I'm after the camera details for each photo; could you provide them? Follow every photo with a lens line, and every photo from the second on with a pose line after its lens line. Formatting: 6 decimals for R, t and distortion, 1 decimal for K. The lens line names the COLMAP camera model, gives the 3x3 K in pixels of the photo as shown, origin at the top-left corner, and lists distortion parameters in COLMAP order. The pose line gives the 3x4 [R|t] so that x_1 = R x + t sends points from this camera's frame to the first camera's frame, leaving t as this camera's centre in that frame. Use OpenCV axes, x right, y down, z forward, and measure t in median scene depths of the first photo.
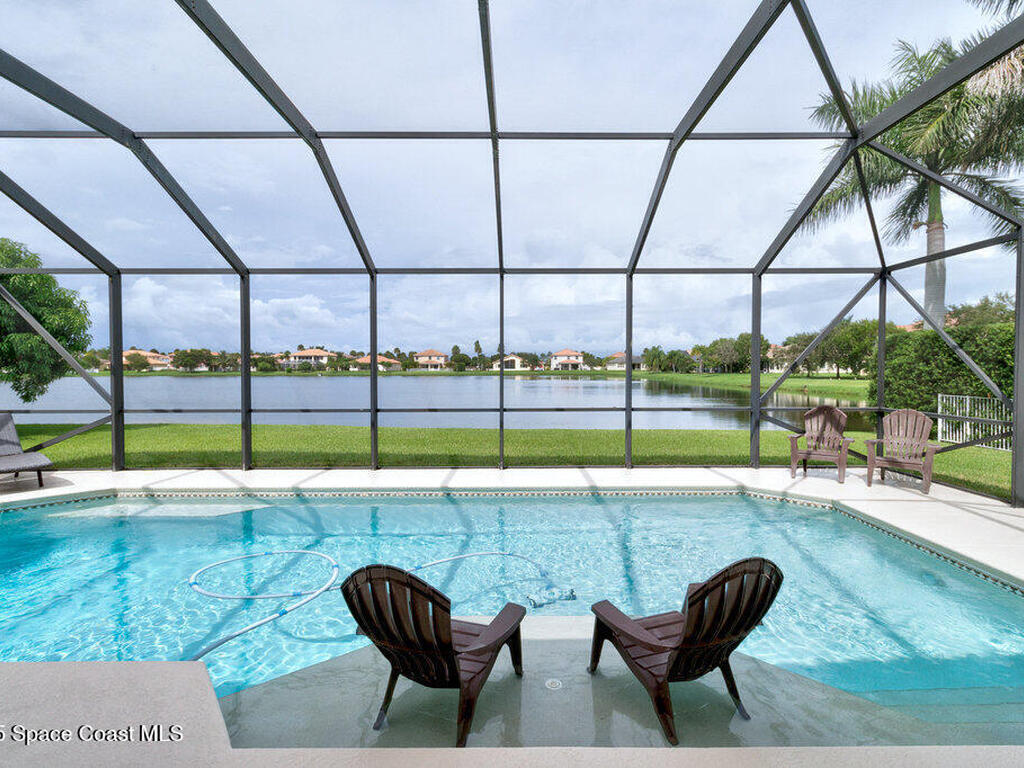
lens RADIAL K [[534.4, 0, 519.8], [0, 534.4, 381.9], [0, 0, 1]] dist [-0.001241, -0.000134]
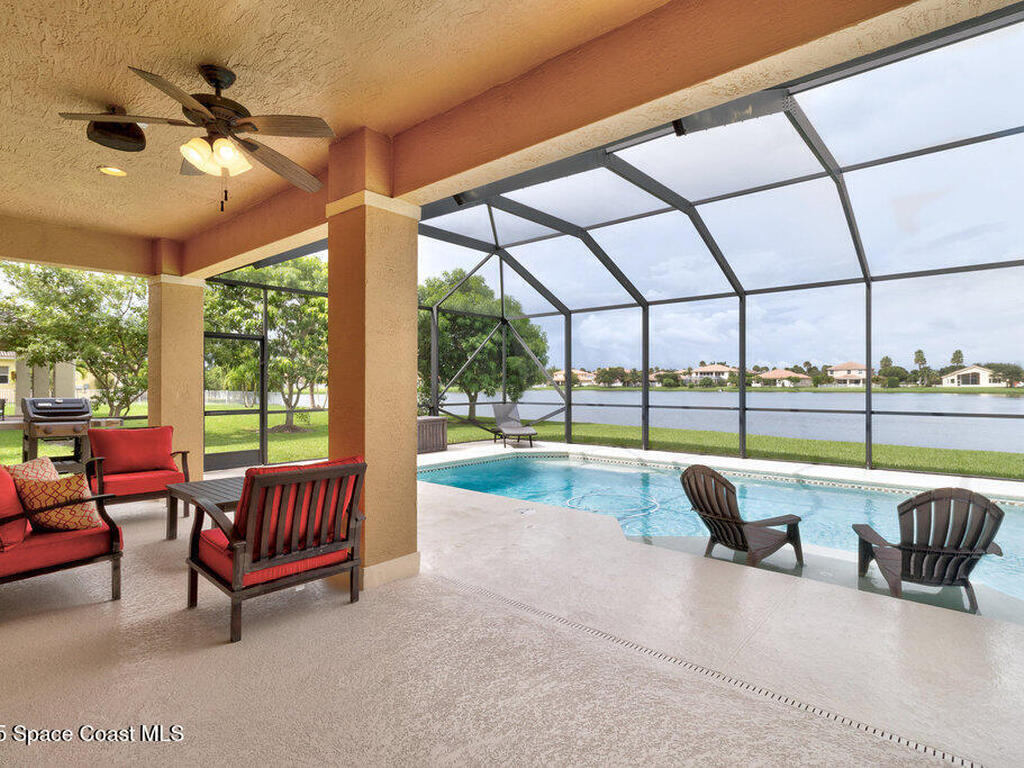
lens RADIAL K [[538.2, 0, 512.0], [0, 538.2, 384.0], [0, 0, 1]] dist [0.000358, 0.000713]
pose [[0.745152, 0.000134, -0.666895, 0.086622], [-0.017809, 0.999647, -0.019698, 0.017898], [0.666657, 0.026555, 0.744891, -0.144187]]
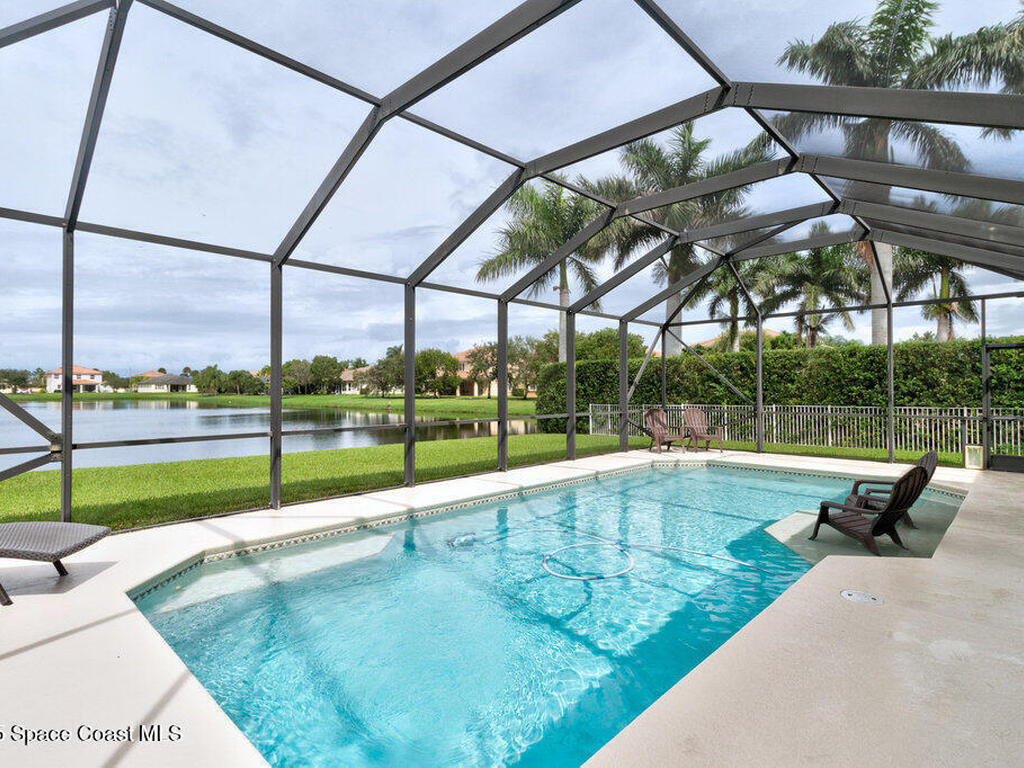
lens RADIAL K [[538.2, 0, 512.0], [0, 538.2, 384.0], [0, 0, 1]] dist [0.000358, 0.000713]
pose [[0.694222, 0.006314, 0.719733, -0.498784], [0.020500, 0.999382, -0.028541, 0.005786], [-0.719469, 0.034569, 0.693664, 0.113308]]
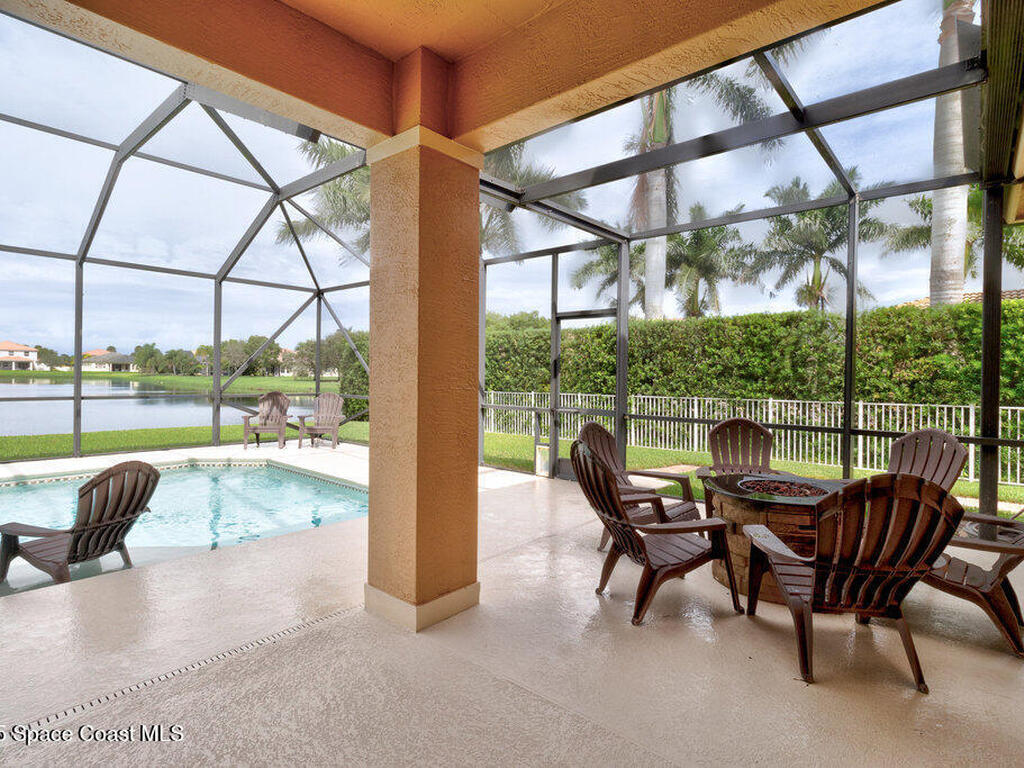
lens RADIAL K [[534.4, 0, 519.8], [0, 534.4, 381.9], [0, 0, 1]] dist [-0.001241, -0.000134]
pose [[0.658758, 0.002525, 0.752351, -0.000475], [0.003432, 0.999974, -0.006361, 0.018139], [-0.752347, 0.006772, 0.658732, -0.159185]]
